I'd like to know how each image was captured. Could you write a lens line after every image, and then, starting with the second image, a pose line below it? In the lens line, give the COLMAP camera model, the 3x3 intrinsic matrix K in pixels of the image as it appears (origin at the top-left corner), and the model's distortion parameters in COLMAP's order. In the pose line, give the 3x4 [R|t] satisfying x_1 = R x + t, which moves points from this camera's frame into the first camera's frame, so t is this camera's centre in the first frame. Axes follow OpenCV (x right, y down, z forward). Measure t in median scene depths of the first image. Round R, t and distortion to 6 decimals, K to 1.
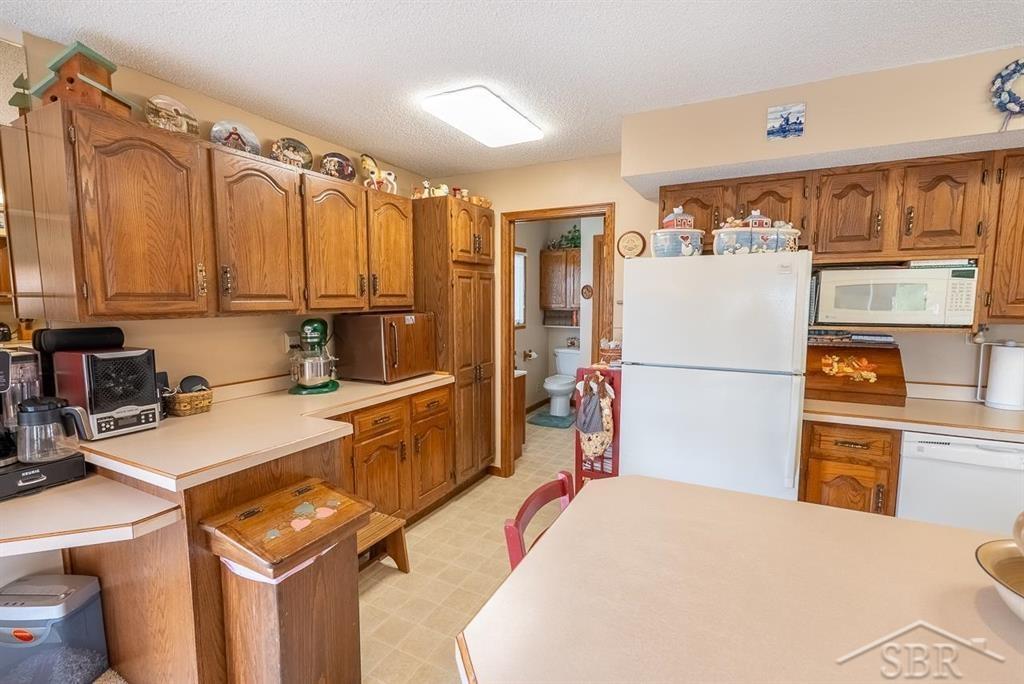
lens RADIAL K [[462.5, 0, 515.6], [0, 462.5, 342.5], [0, 0, 1]] dist [-0.005274, -0.000599]
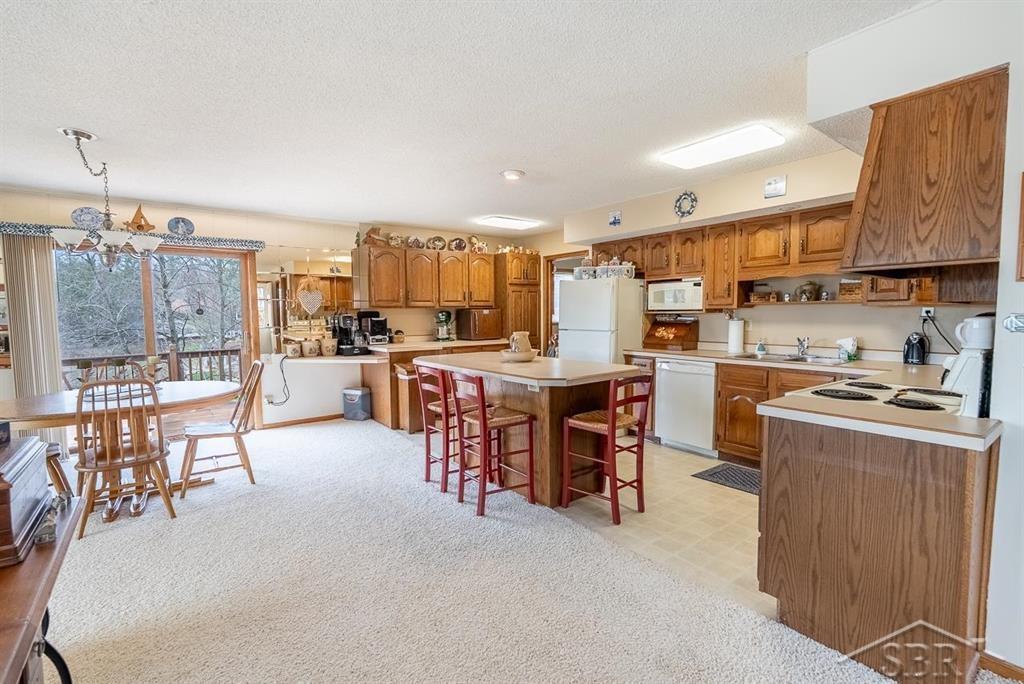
lens RADIAL K [[462.5, 0, 510.7], [0, 462.5, 343.0], [0, 0, 1]] dist [-0.005274, -0.000599]
pose [[0.900071, 0.023713, -0.435098, 1.016700], [-0.035010, 0.999225, -0.017965, 0.161806], [0.434335, 0.031403, 0.900204, -1.101211]]
